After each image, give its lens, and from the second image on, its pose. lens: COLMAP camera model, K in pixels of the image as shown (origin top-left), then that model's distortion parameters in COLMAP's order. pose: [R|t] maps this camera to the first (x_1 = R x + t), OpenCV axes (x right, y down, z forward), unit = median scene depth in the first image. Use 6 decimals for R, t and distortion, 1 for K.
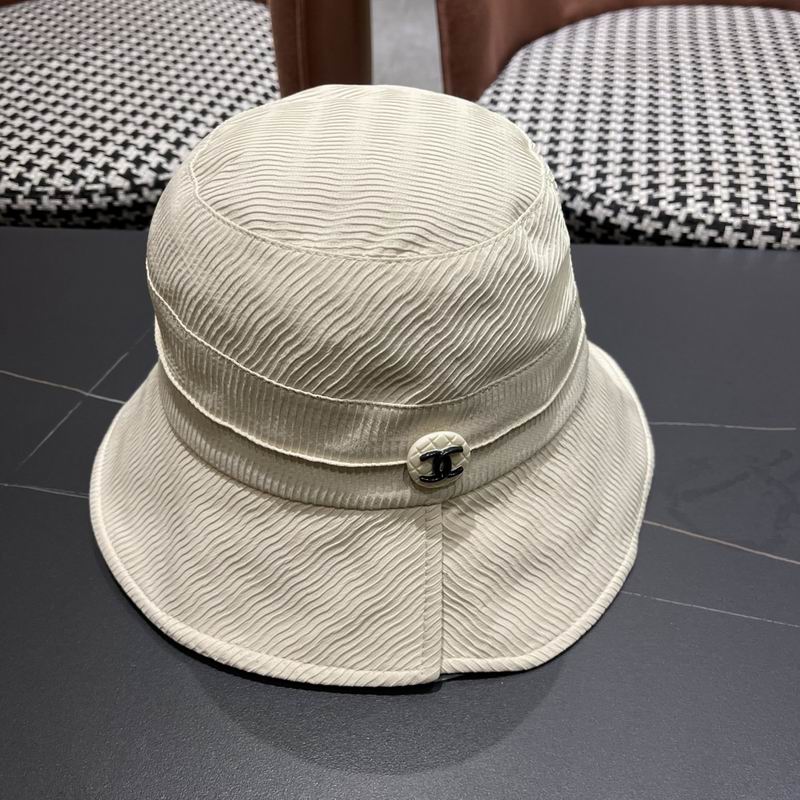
lens RADIAL K [[832.9, 0, 407.4], [0, 832.9, 416.3], [0, 0, 1]] dist [0.005047, 0.006247]
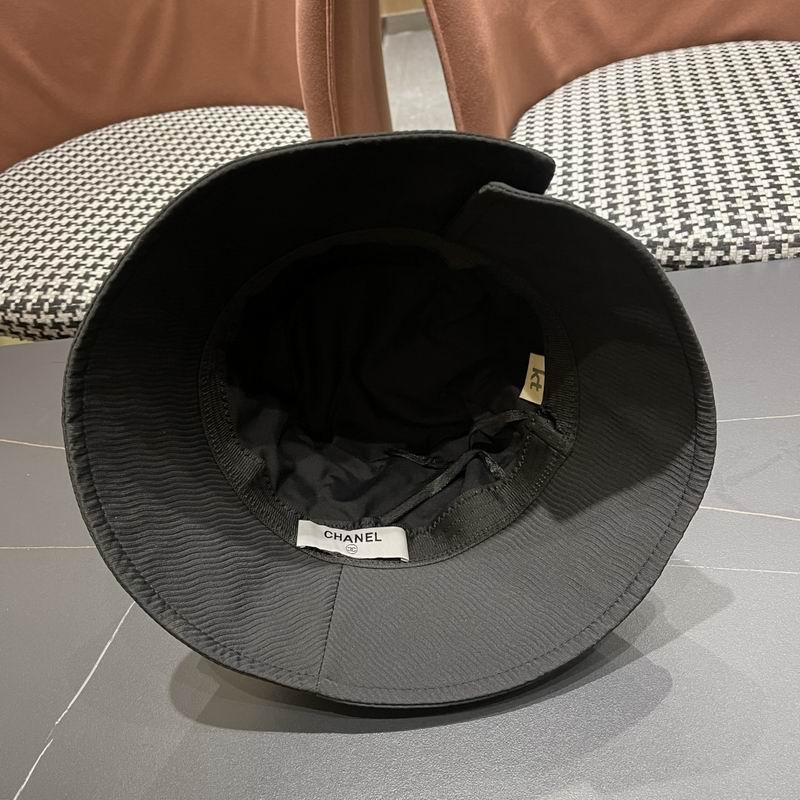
lens RADIAL K [[838.9, 0, 403.2], [0, 838.9, 400.6], [0, 0, 1]] dist [0.002338, 0.037881]
pose [[0.989716, -0.136460, -0.042910, -0.039294], [0.133108, 0.988401, -0.073114, 0.005957], [0.052390, 0.066651, 0.996400, -0.150361]]
